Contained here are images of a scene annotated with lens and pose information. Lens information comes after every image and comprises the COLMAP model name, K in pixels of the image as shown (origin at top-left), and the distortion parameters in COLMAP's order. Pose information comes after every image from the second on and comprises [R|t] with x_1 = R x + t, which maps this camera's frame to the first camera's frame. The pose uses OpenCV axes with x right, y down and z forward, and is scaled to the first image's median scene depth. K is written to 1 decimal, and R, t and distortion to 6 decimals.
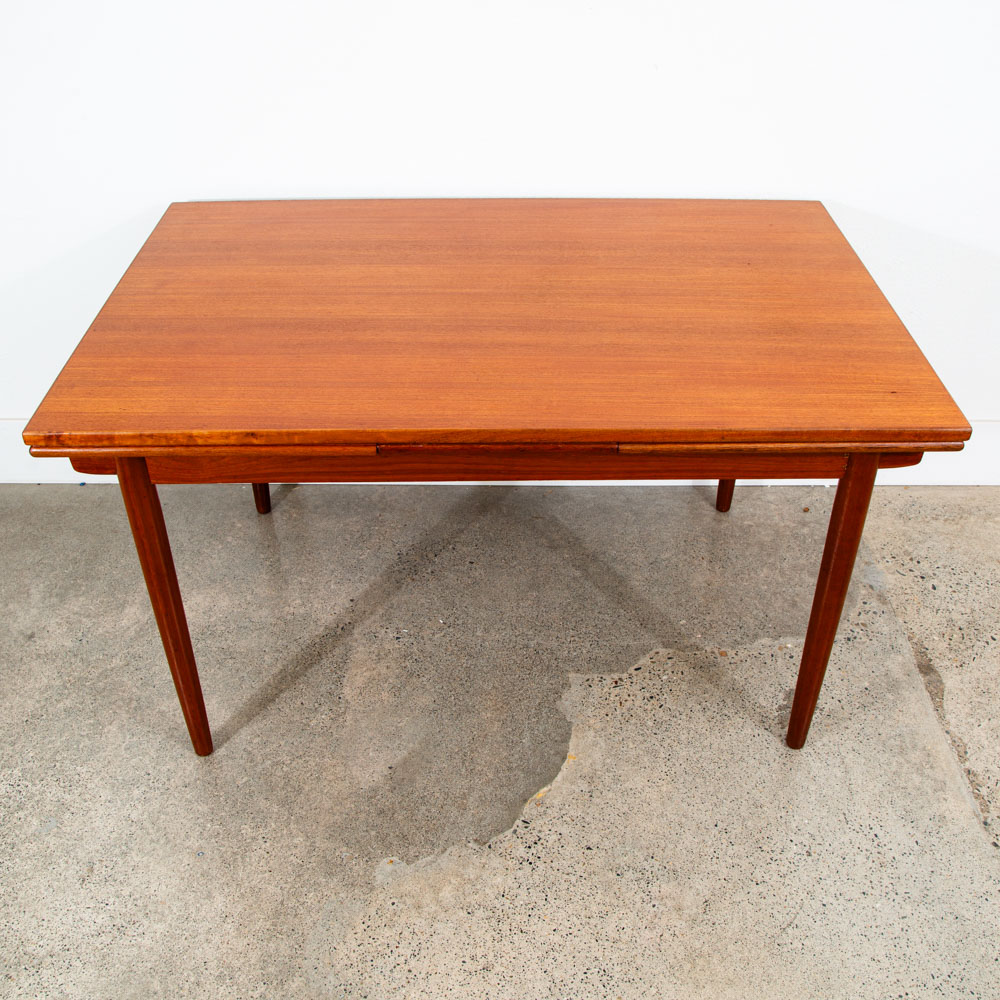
lens RADIAL K [[1054.4, 0, 501.5], [0, 1054.4, 508.6], [0, 0, 1]] dist [-0.090710, 0.000000]
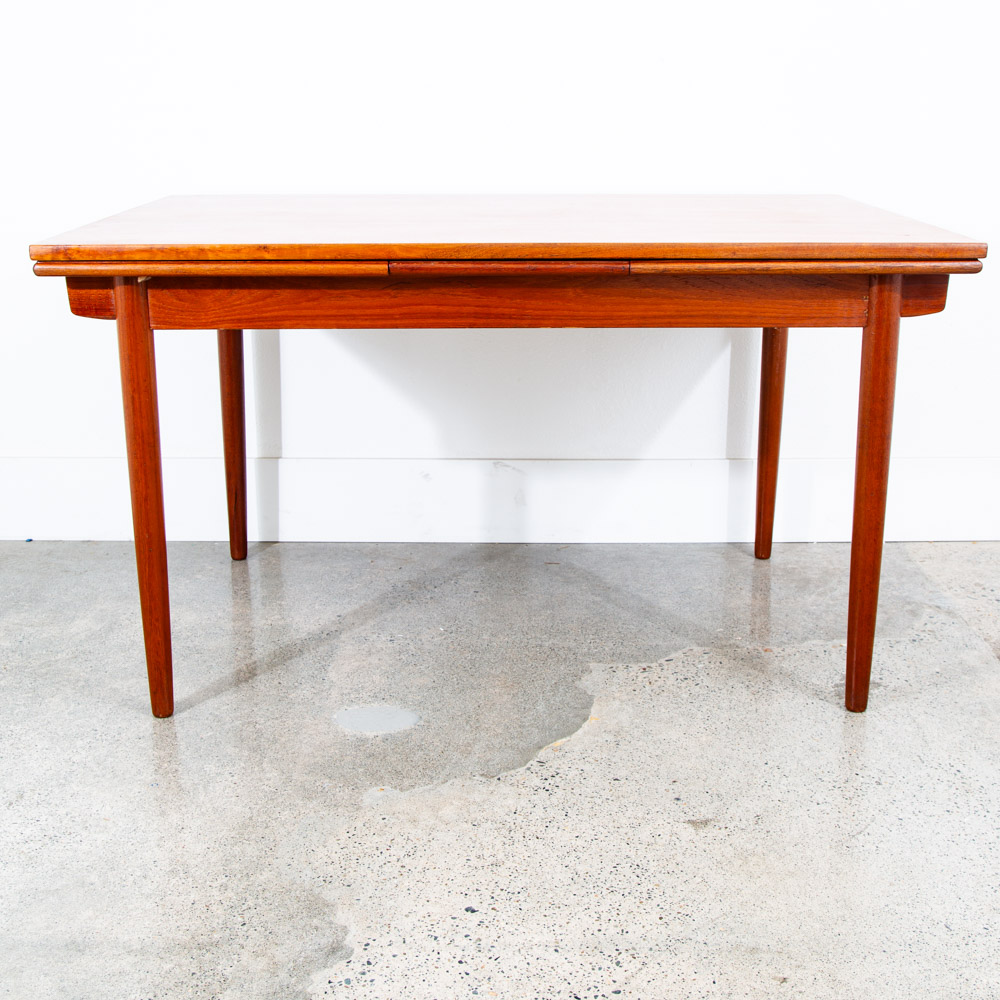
lens RADIAL K [[1336.1, 0, 506.9], [0, 1336.1, 474.2], [0, 0, 1]] dist [-0.042432, 0.000000]
pose [[0.999999, -0.001181, 0.001165, -0.005600], [0.001512, 0.937682, -0.347492, 0.462037], [-0.000682, 0.347493, 0.937682, -0.096018]]
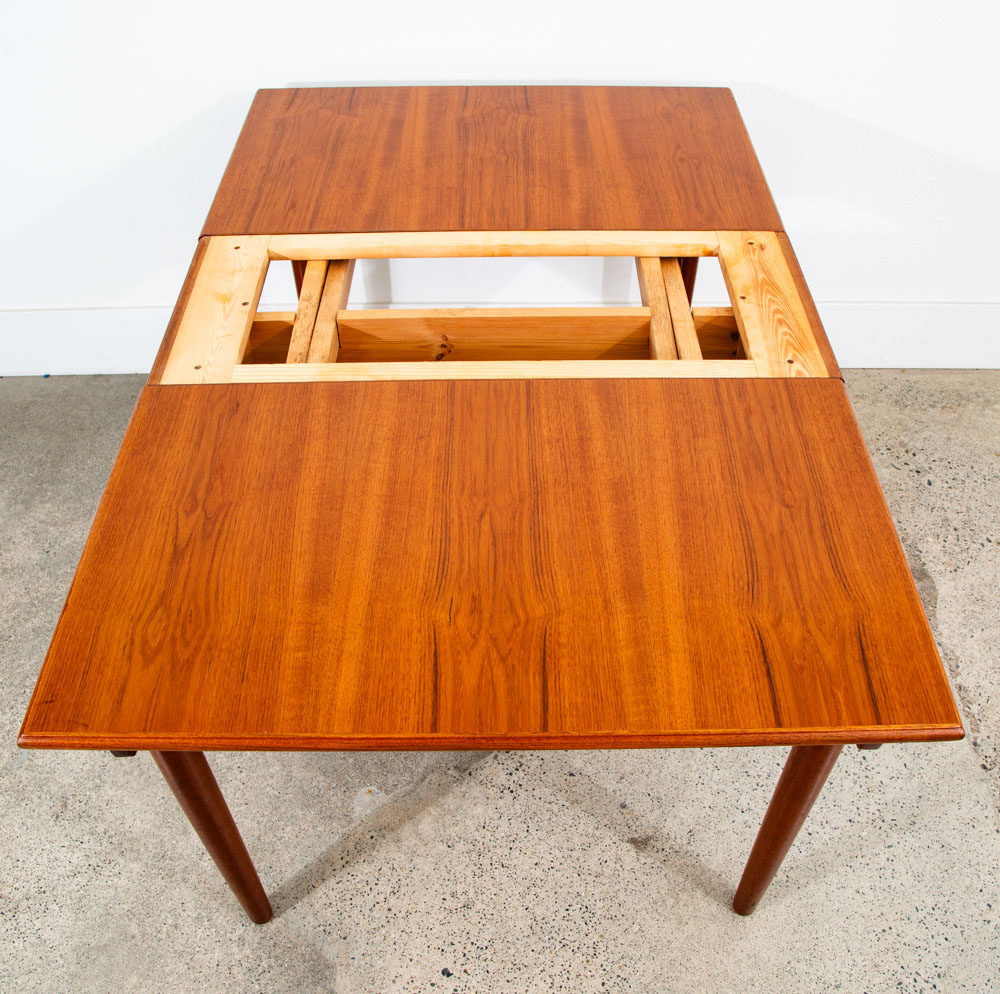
lens RADIAL K [[992.5, 0, 504.9], [0, 992.5, 522.5], [0, 0, 1]] dist [-0.091283, 0.000000]
pose [[0.999892, -0.011249, 0.009483, 0.014809], [0.009306, 0.982779, 0.184550, -0.077243], [-0.011396, -0.184442, 0.982777, 0.132858]]
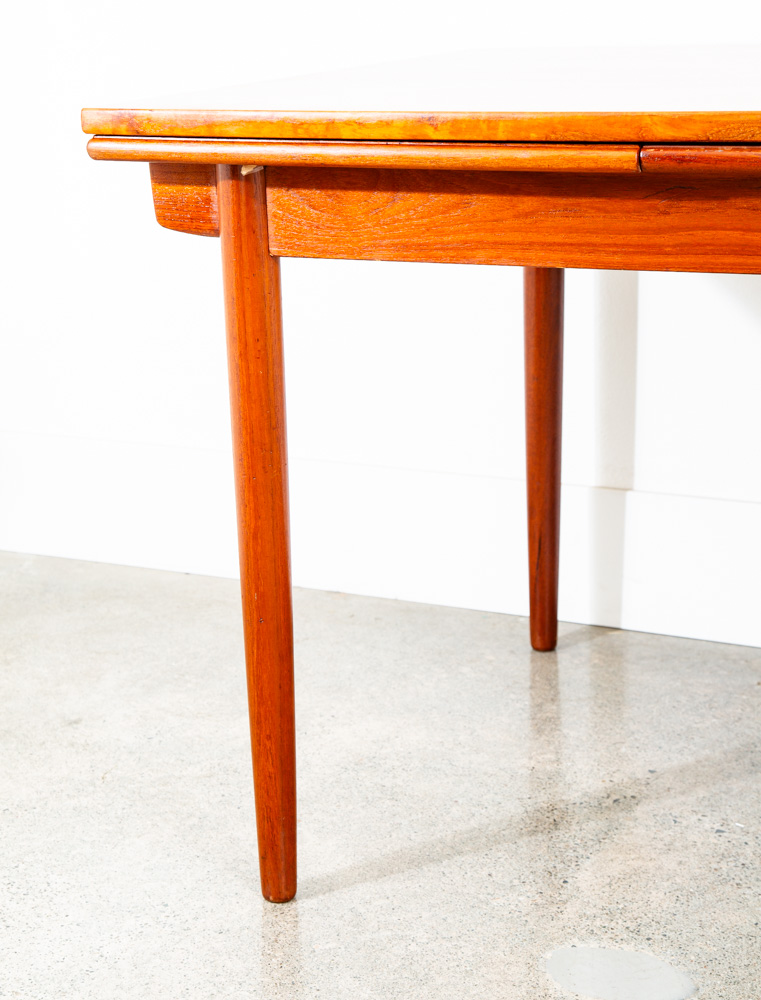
lens RADIAL K [[1984.5, 0, 364.7], [0, 1984.5, 460.3], [0, 0, 1]] dist [0.205215, 0.000000]
pose [[0.897841, 0.081669, -0.432679, 0.174116], [-0.235786, 0.919063, -0.315798, 0.364517], [0.371868, 0.385556, 0.844429, 0.109863]]
